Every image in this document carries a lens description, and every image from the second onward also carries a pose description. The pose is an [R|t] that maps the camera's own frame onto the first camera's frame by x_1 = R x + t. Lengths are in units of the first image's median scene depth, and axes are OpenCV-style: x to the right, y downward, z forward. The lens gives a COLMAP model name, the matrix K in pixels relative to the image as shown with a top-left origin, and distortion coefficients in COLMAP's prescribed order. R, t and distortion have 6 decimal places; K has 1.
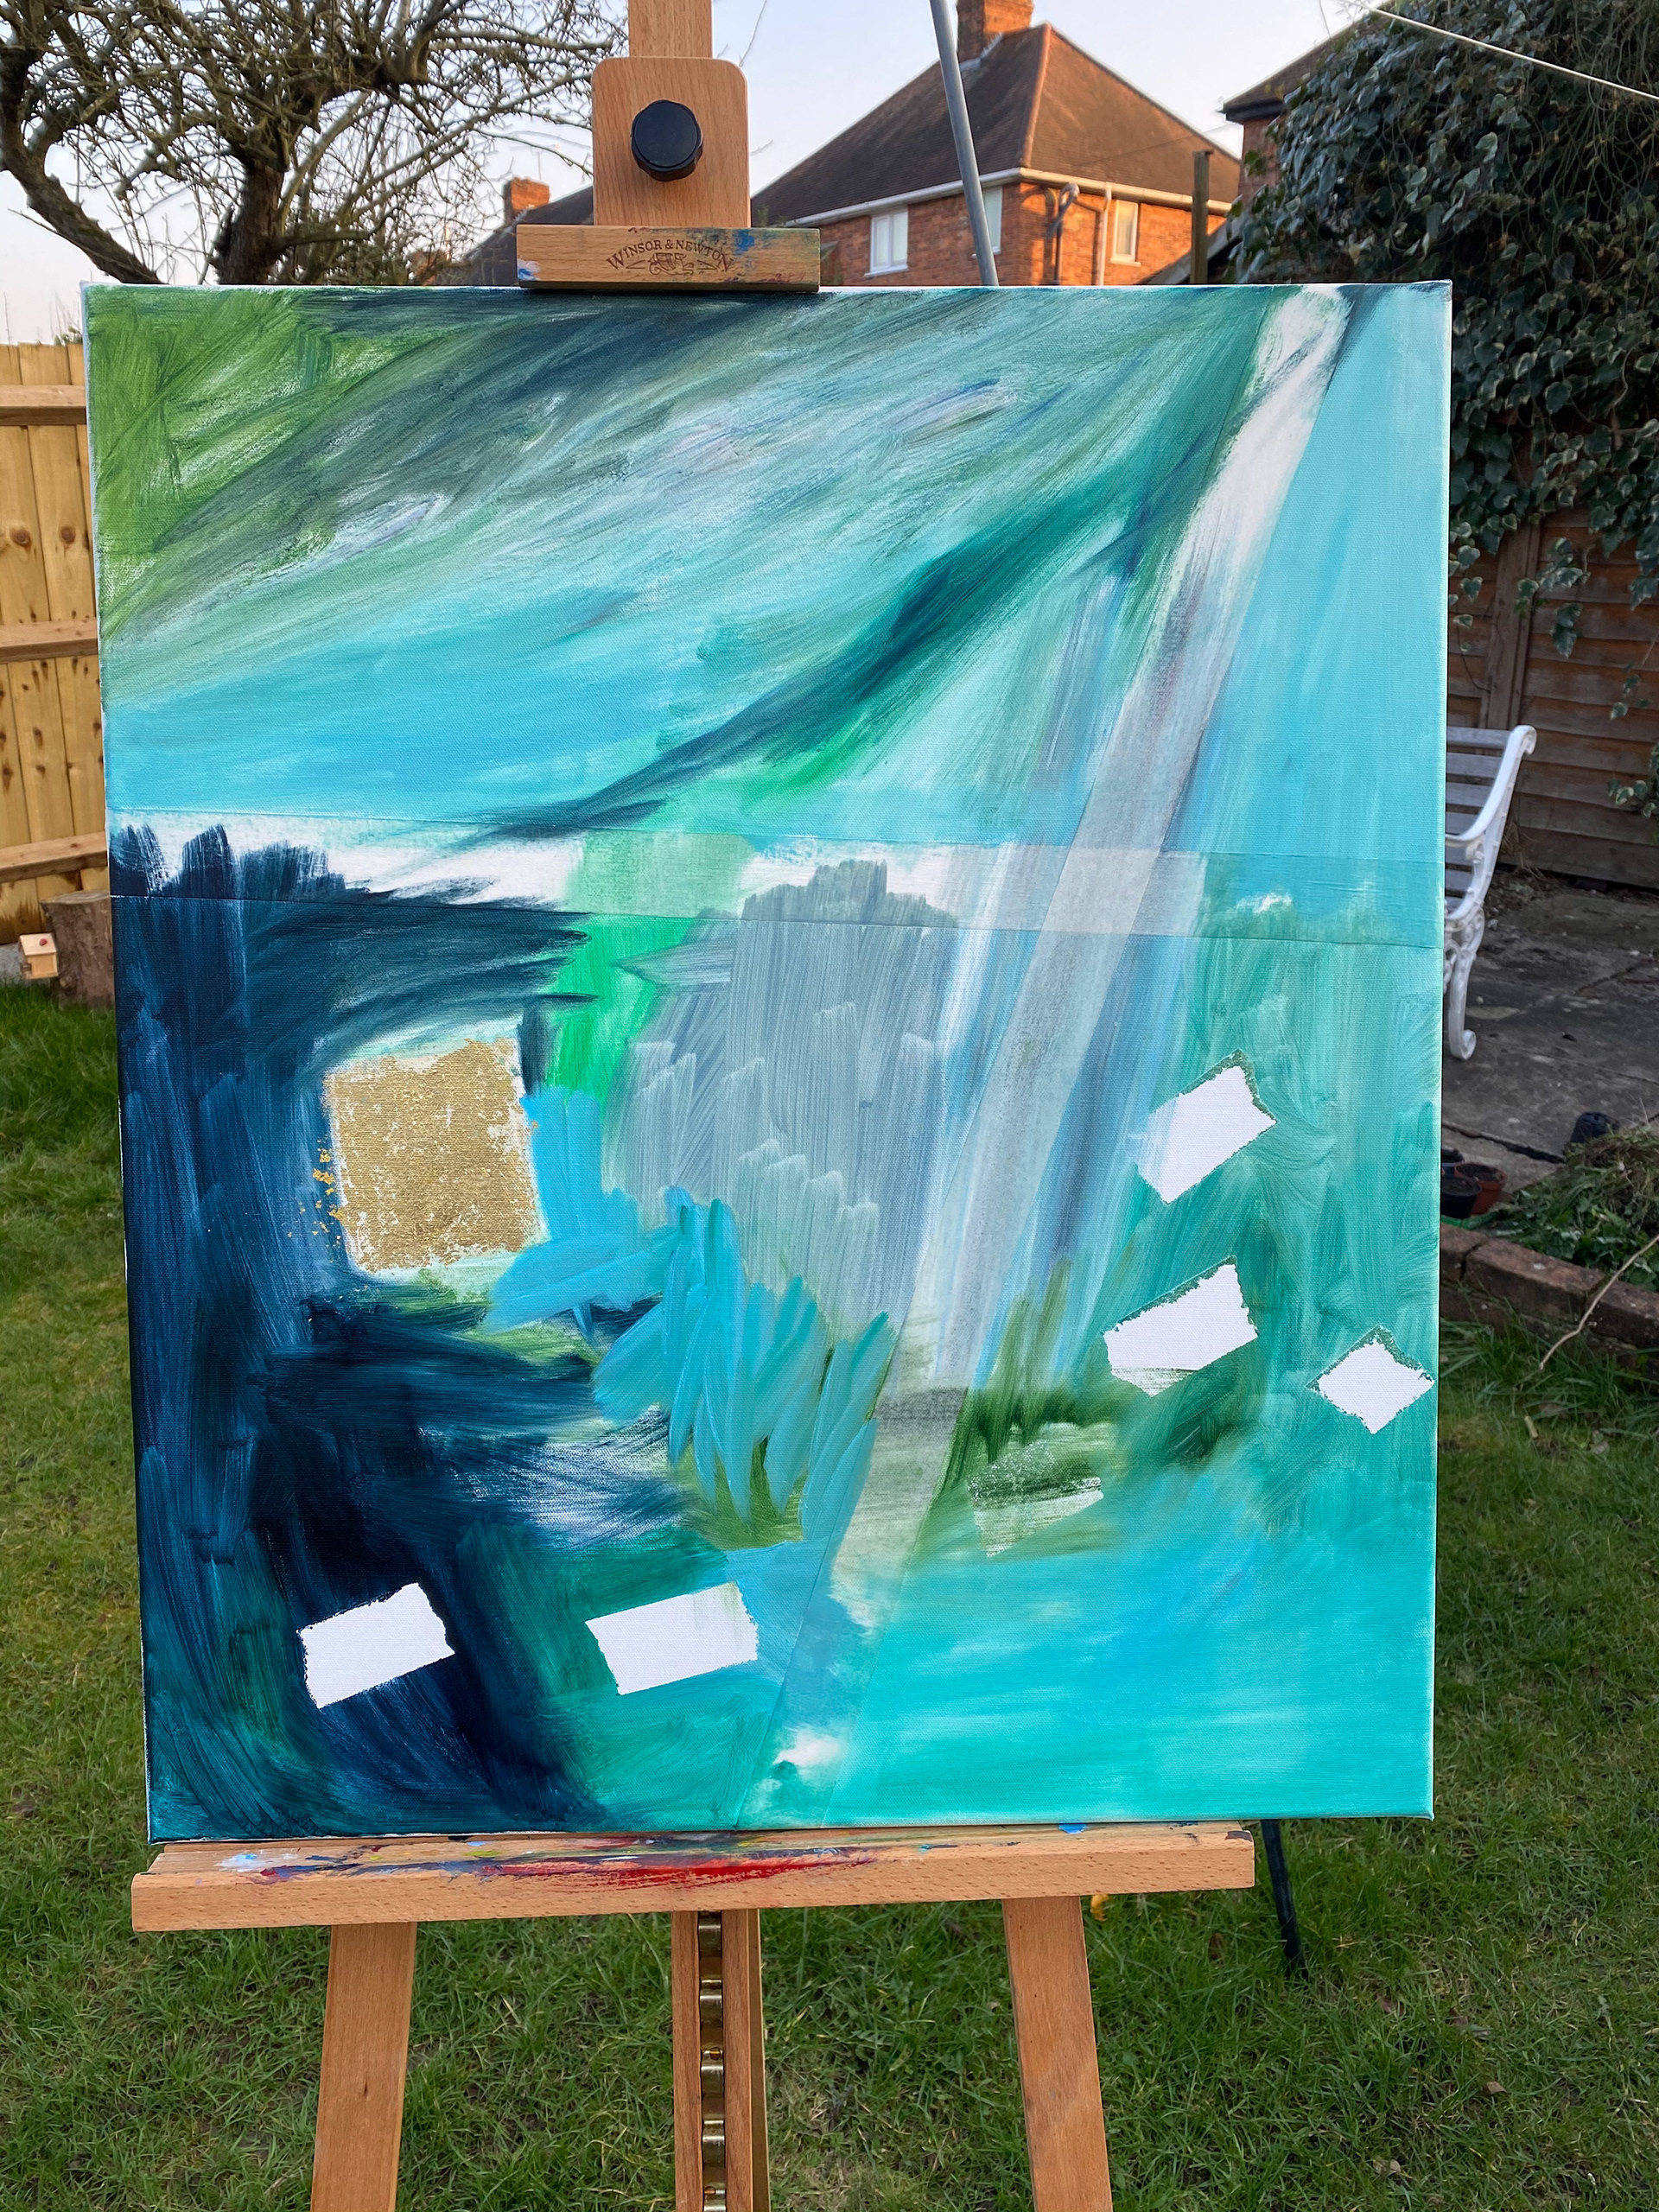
lens RADIAL K [[1707.3, 0, 843.2], [0, 1707.3, 1087.3], [0, 0, 1]] dist [-0.005575, -0.003693]
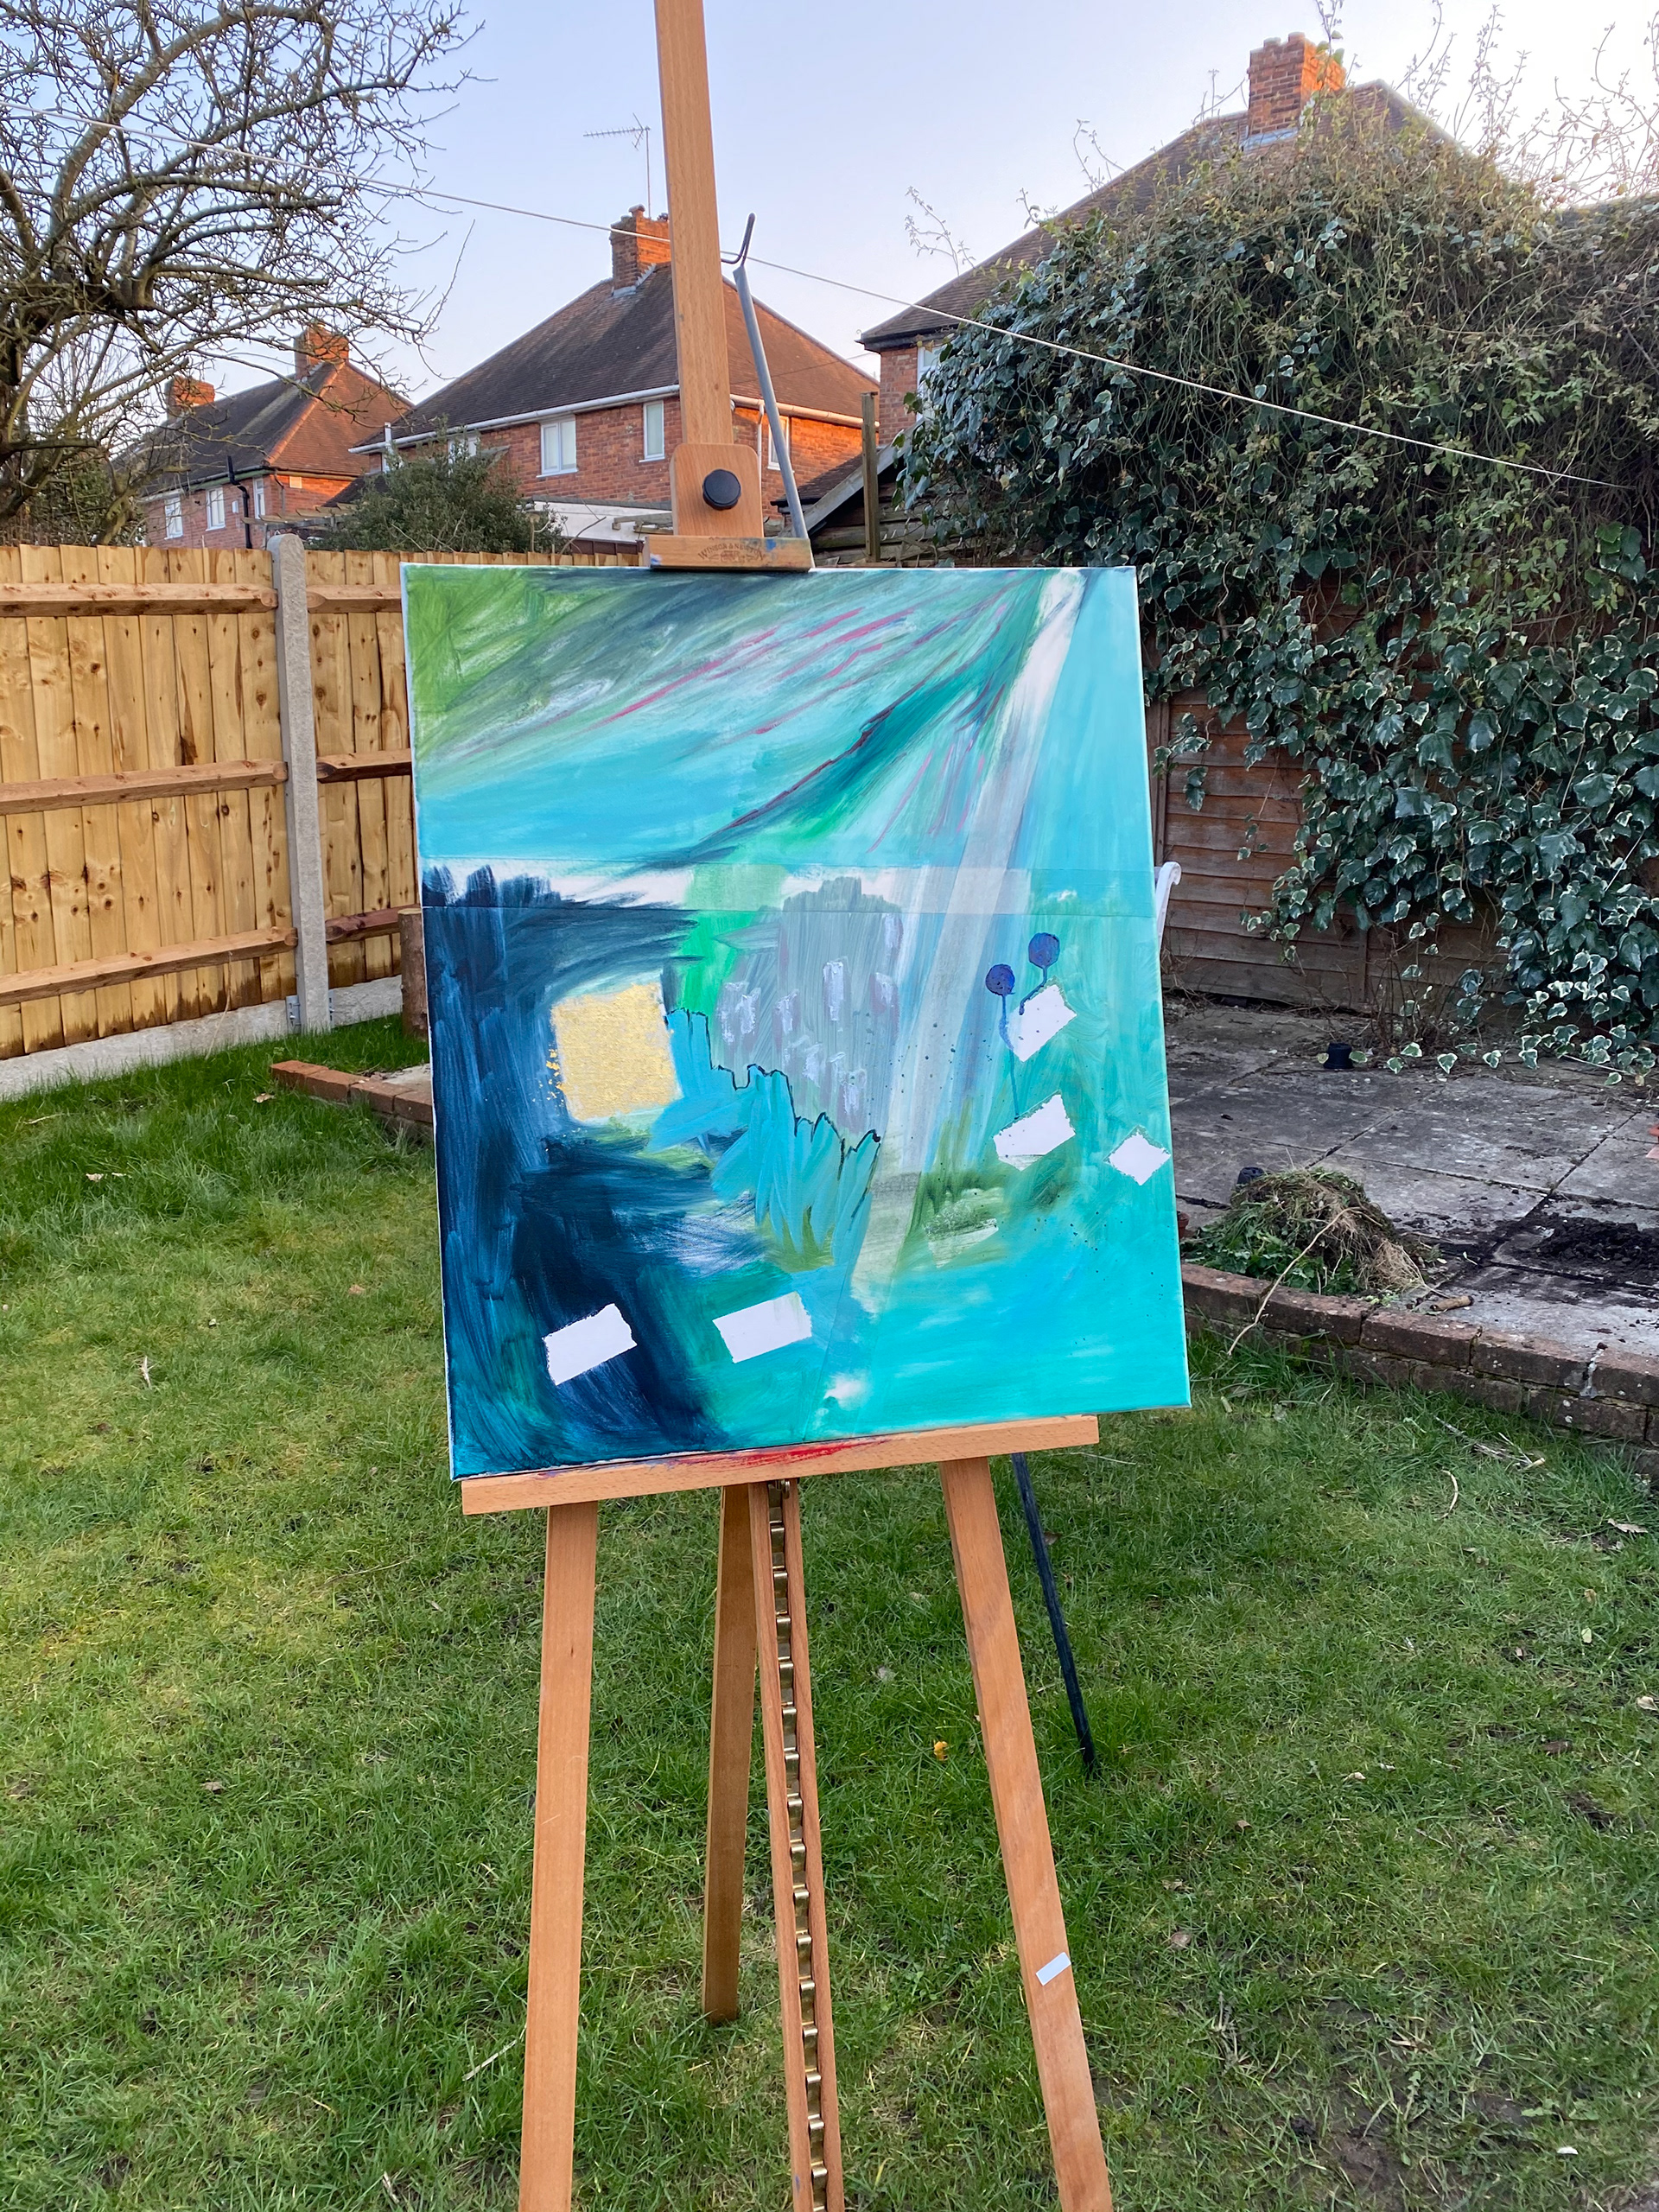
lens RADIAL K [[1707.3, 0, 836.1], [0, 1707.3, 1102.3], [0, 0, 1]] dist [-0.005575, -0.003693]
pose [[0.982735, -0.048150, 0.178645, -0.329419], [0.064301, 0.994240, -0.085742, 0.253719], [-0.173488, 0.095748, 0.980170, -0.730605]]
